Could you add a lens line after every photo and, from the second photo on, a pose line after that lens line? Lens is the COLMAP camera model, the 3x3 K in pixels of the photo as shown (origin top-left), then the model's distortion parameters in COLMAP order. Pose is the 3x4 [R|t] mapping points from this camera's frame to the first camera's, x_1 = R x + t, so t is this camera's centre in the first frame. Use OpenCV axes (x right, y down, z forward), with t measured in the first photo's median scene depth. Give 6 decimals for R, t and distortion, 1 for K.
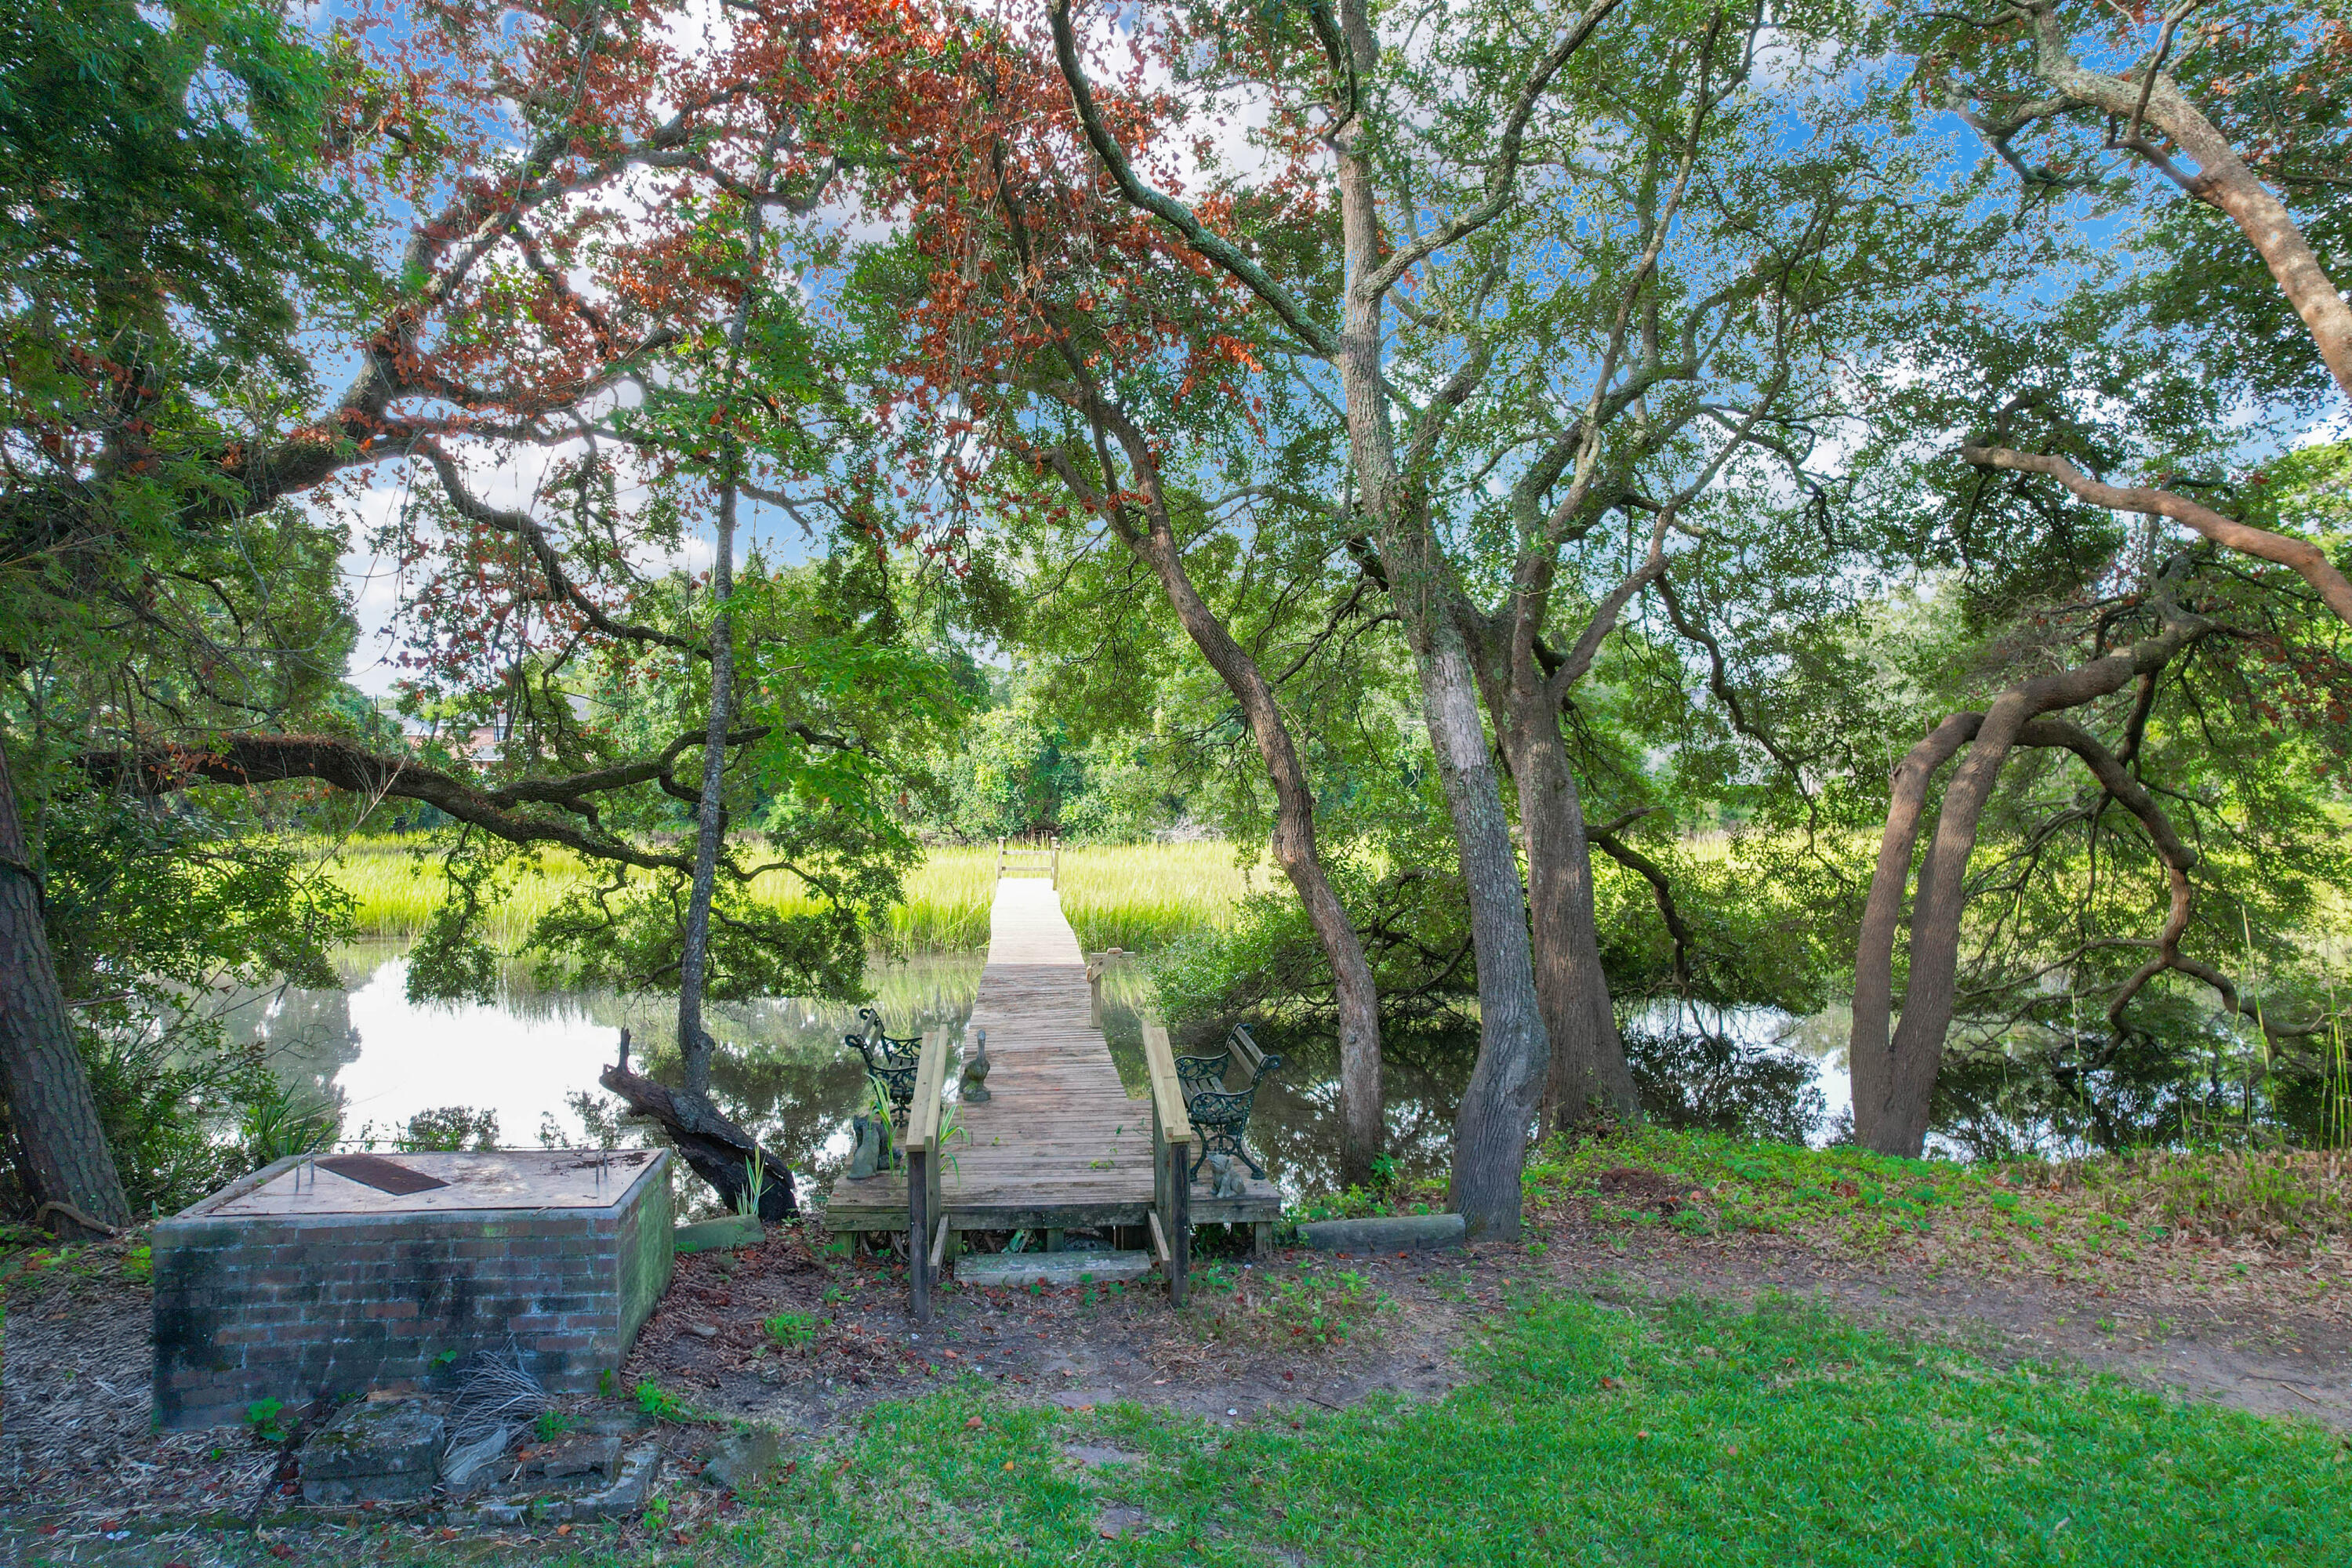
lens RADIAL K [[1502.7, 0, 1181.9], [0, 1502.7, 794.2], [0, 0, 1]] dist [-0.077446, 0.072178]
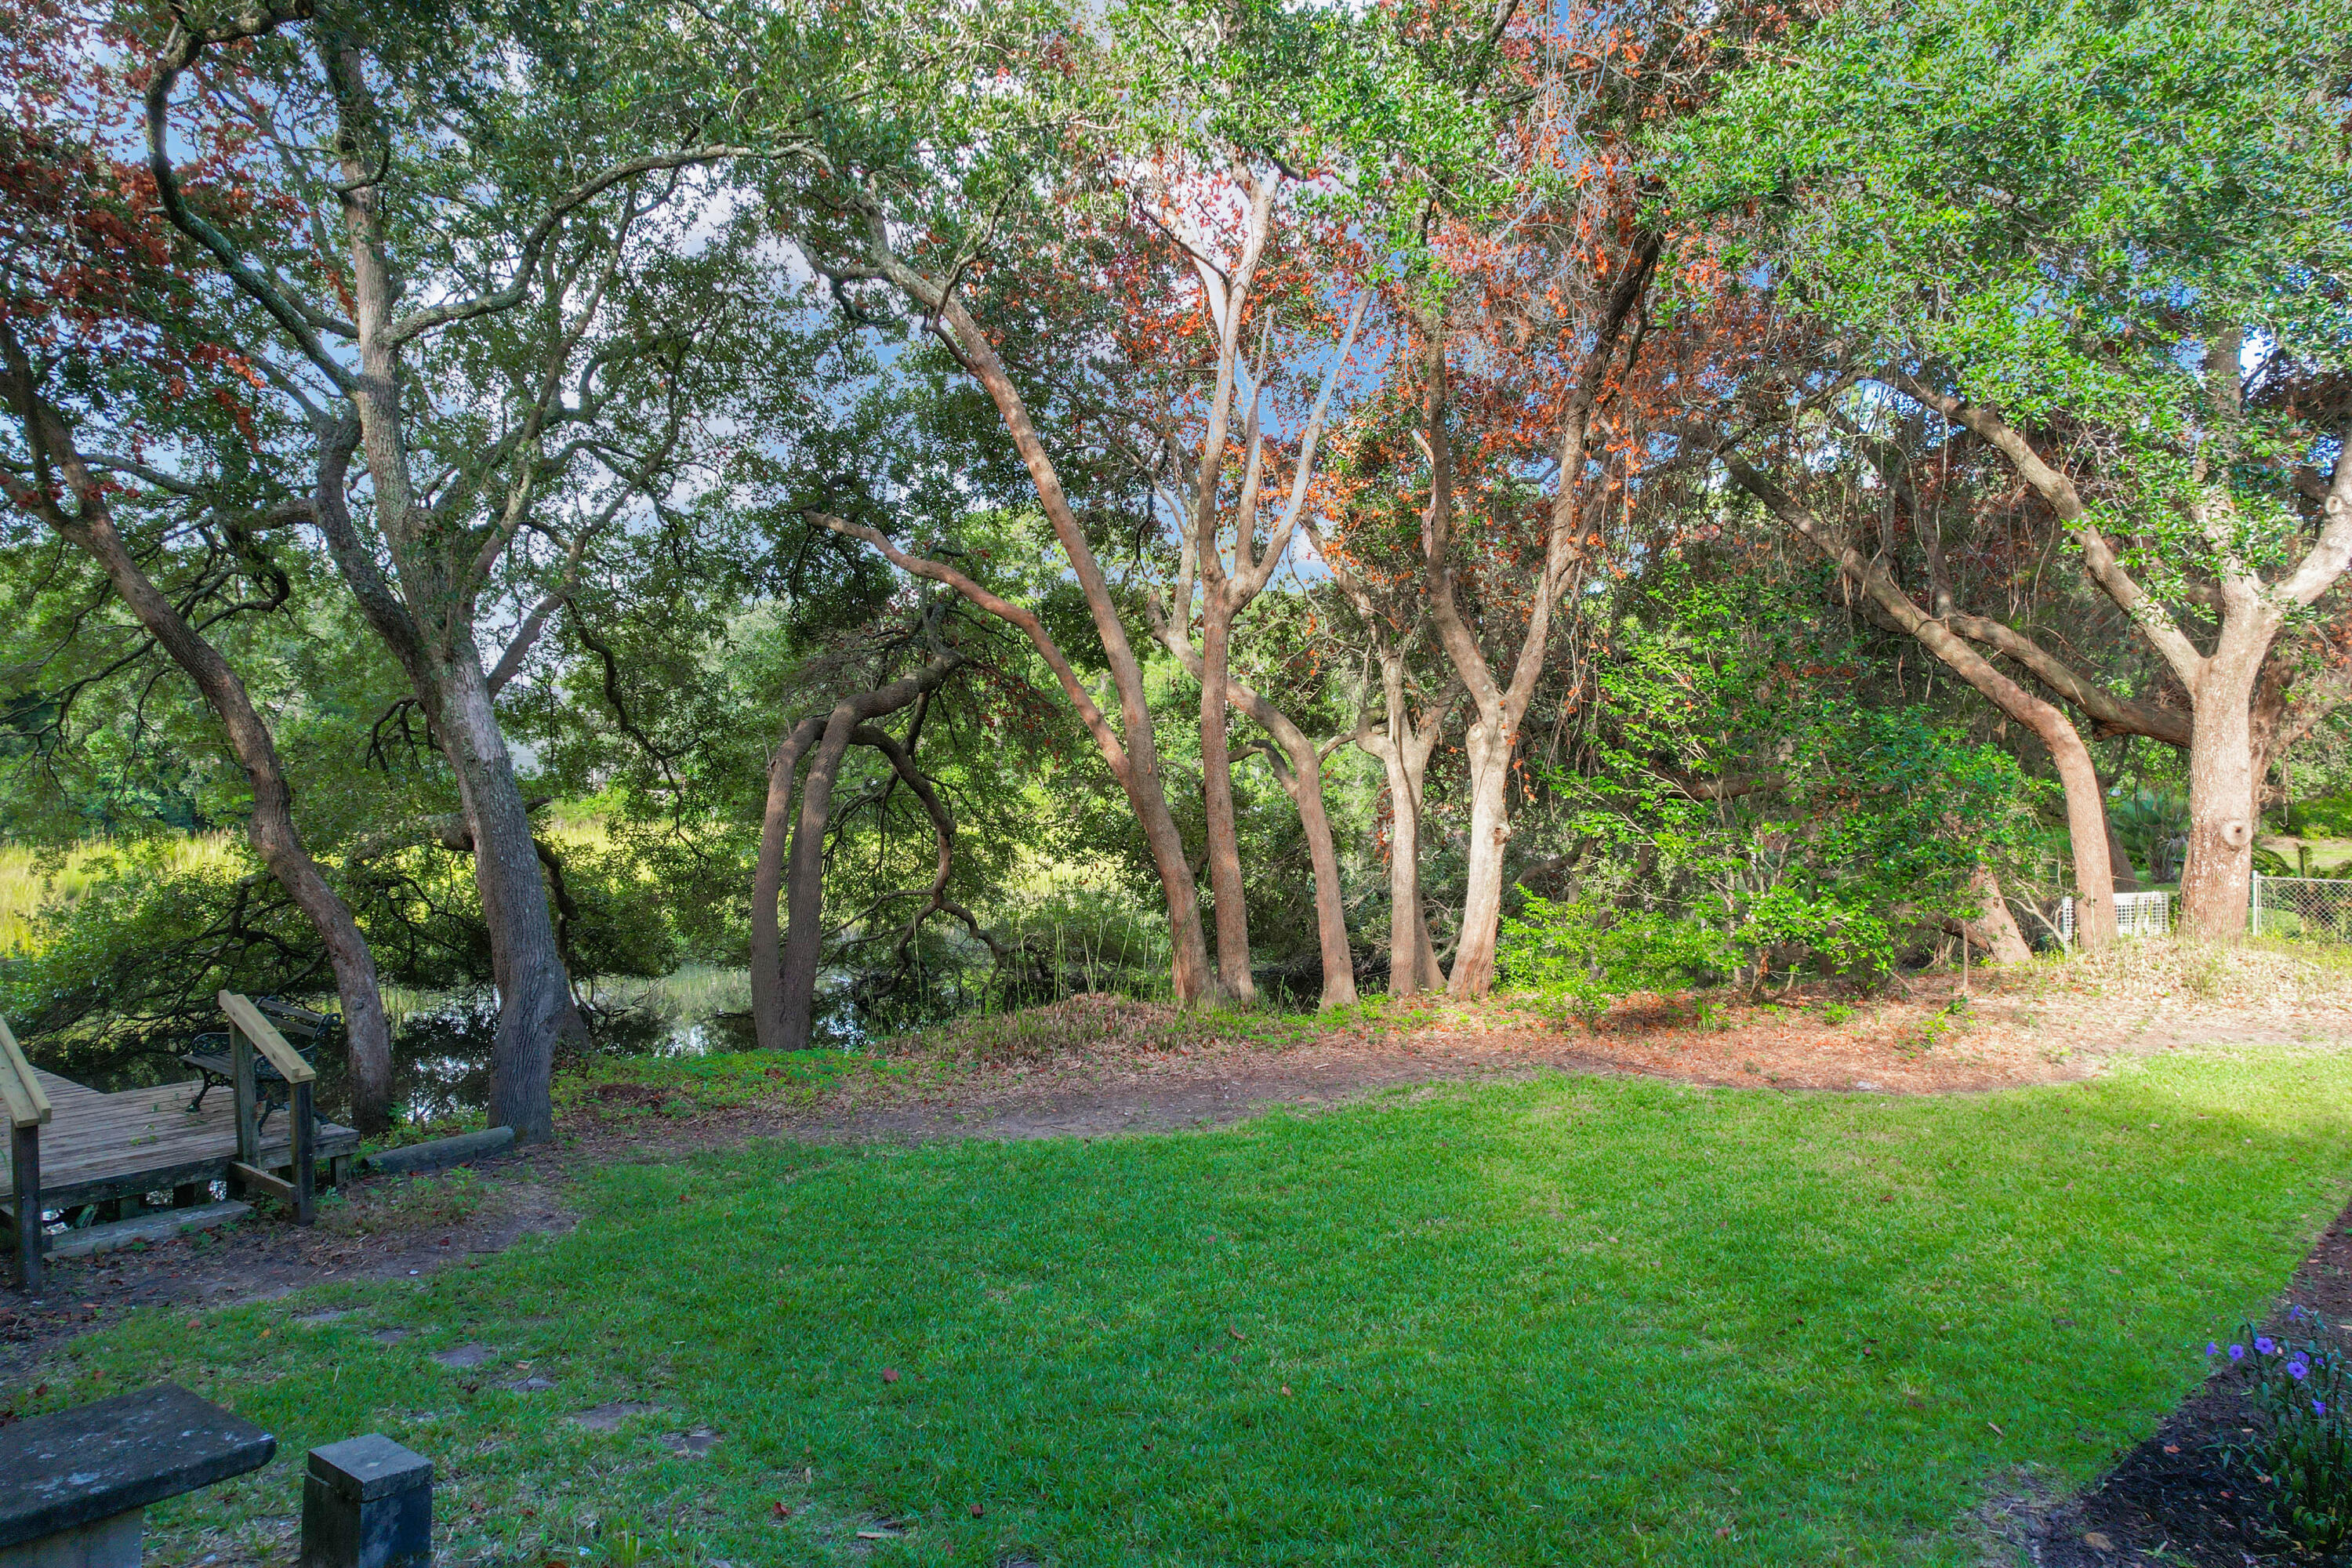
lens RADIAL K [[1502.7, 0, 1184.6], [0, 1502.7, 794.7], [0, 0, 1]] dist [-0.077446, 0.072178]
pose [[0.702267, -0.013683, 0.711782, -0.131312], [0.011586, 0.999903, 0.007791, 0.003680], [-0.711819, 0.002775, 0.702357, -0.113639]]
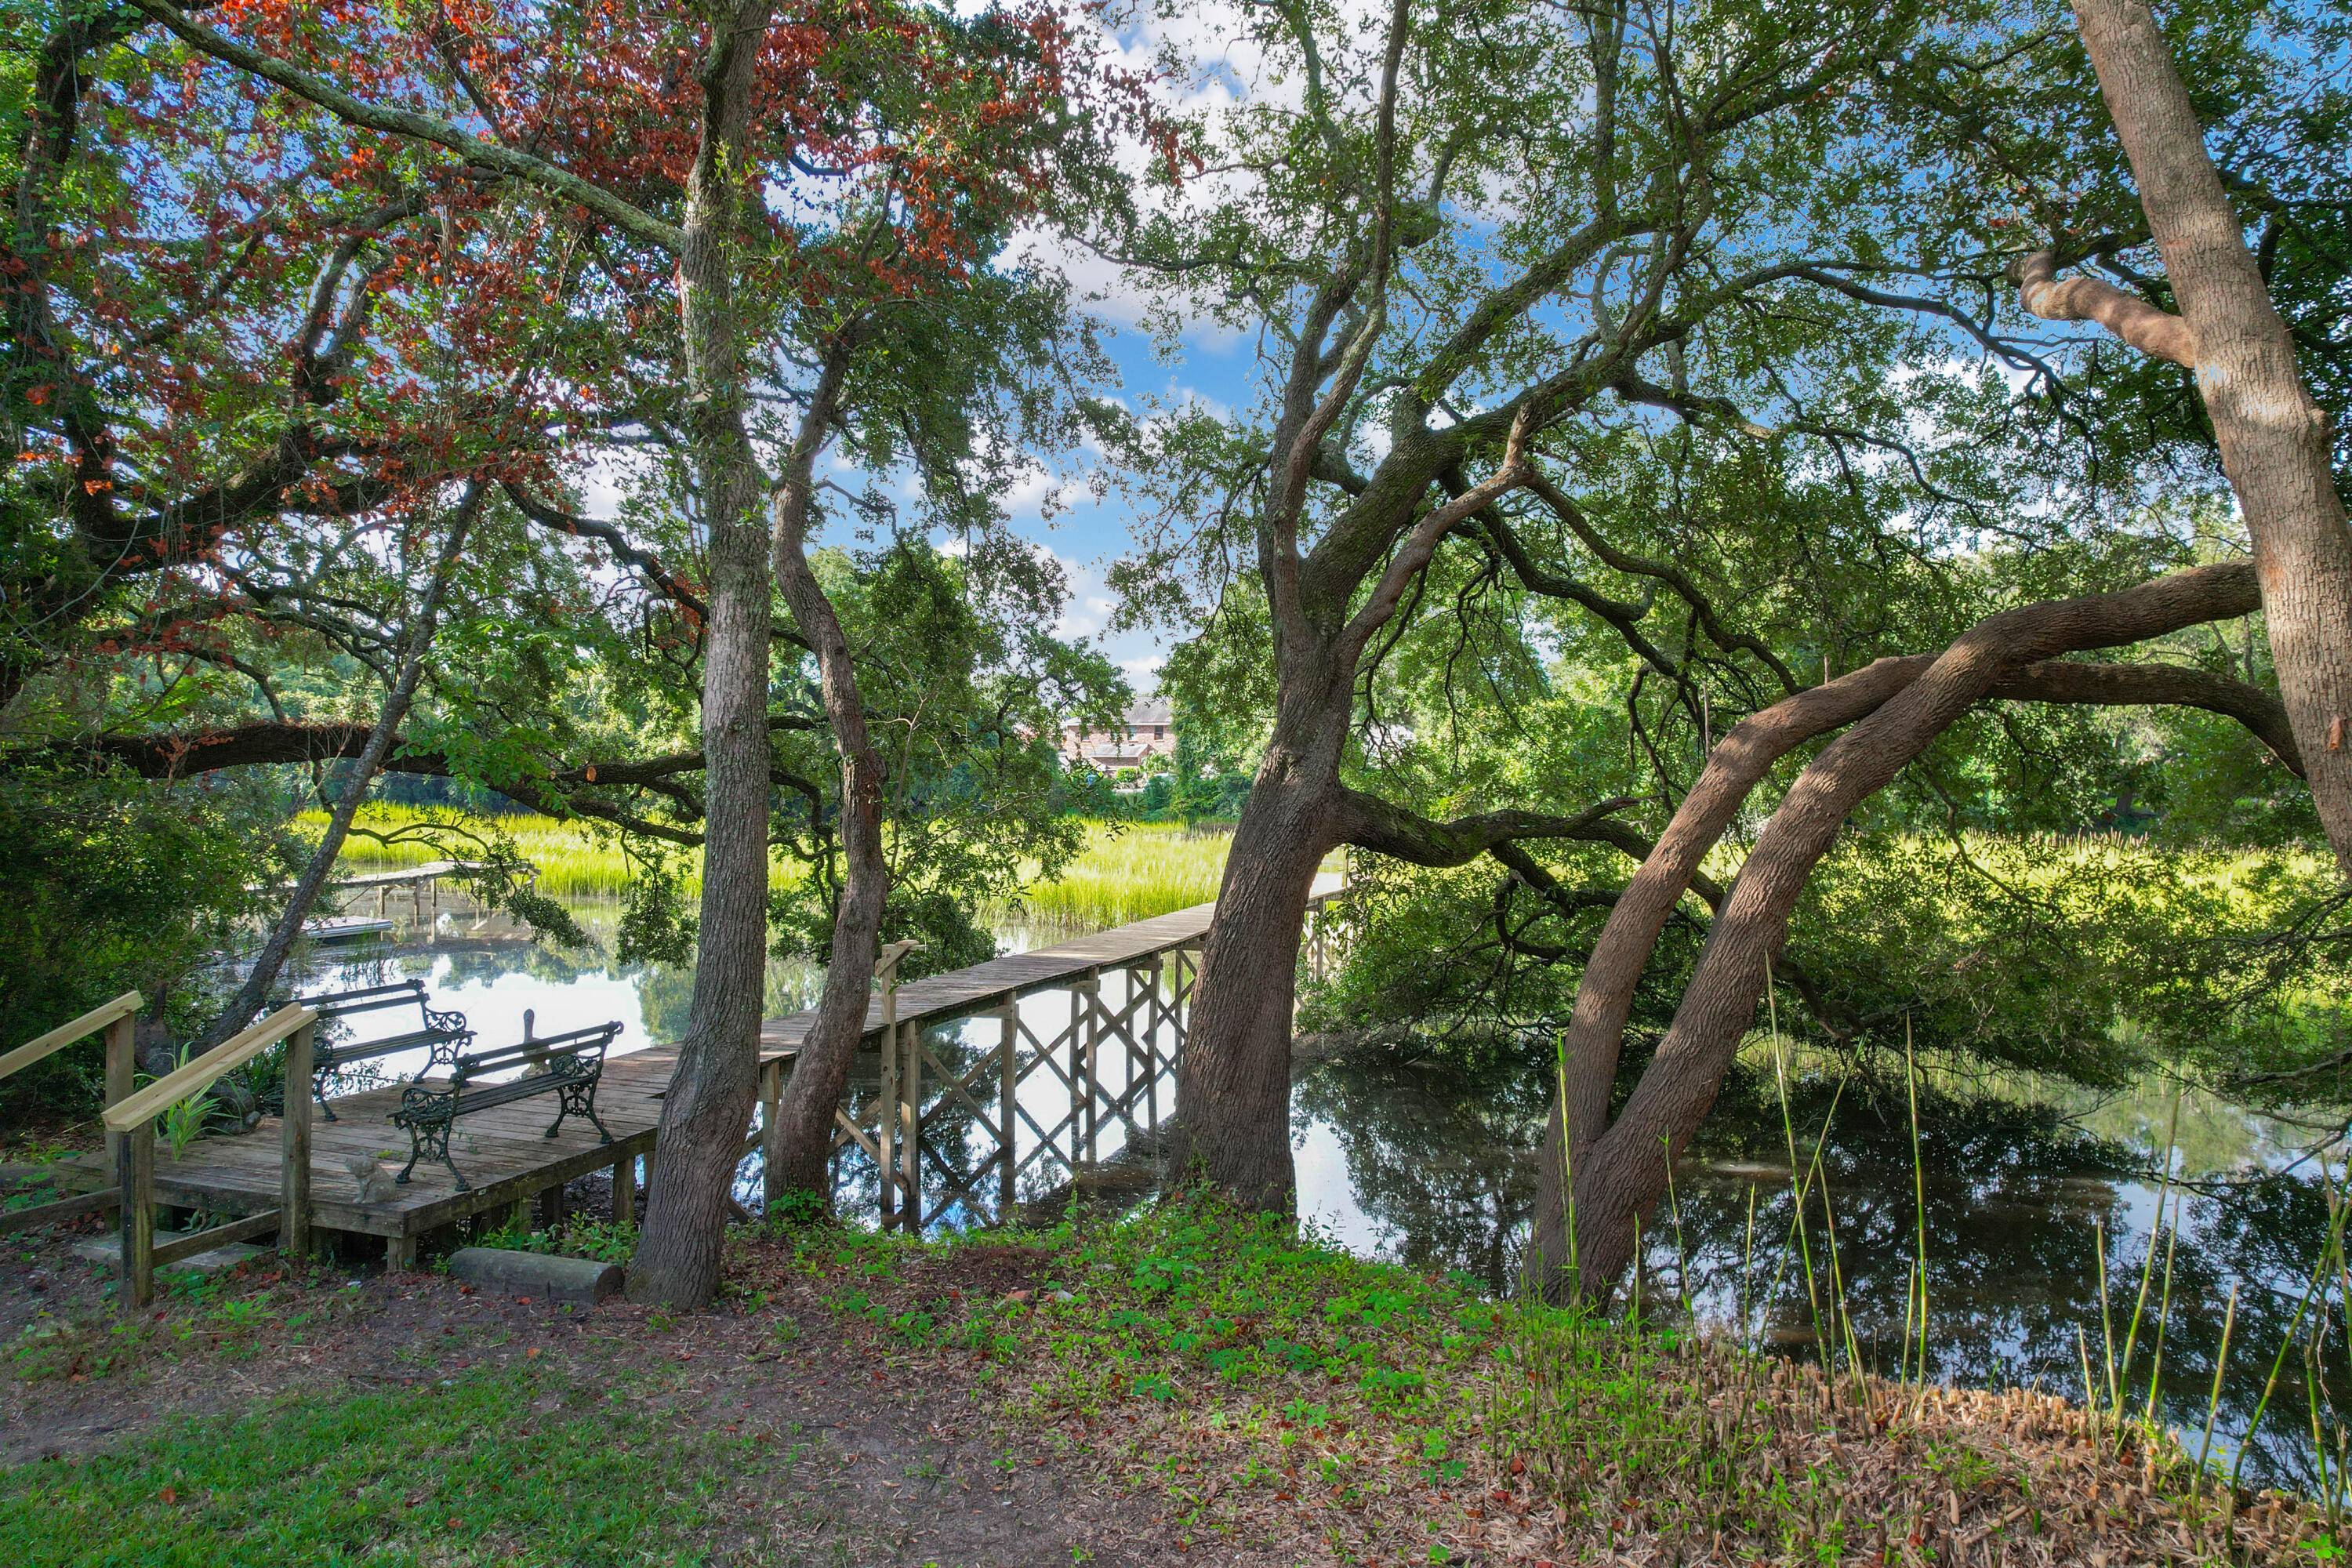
lens RADIAL K [[1502.7, 0, 1183.4], [0, 1502.7, 800.2], [0, 0, 1]] dist [-0.077446, 0.072178]
pose [[0.901795, 0.010523, -0.432036, 0.386778], [-0.008241, 0.999940, 0.007154, 0.006731], [0.432086, -0.002891, 0.901828, 0.184232]]
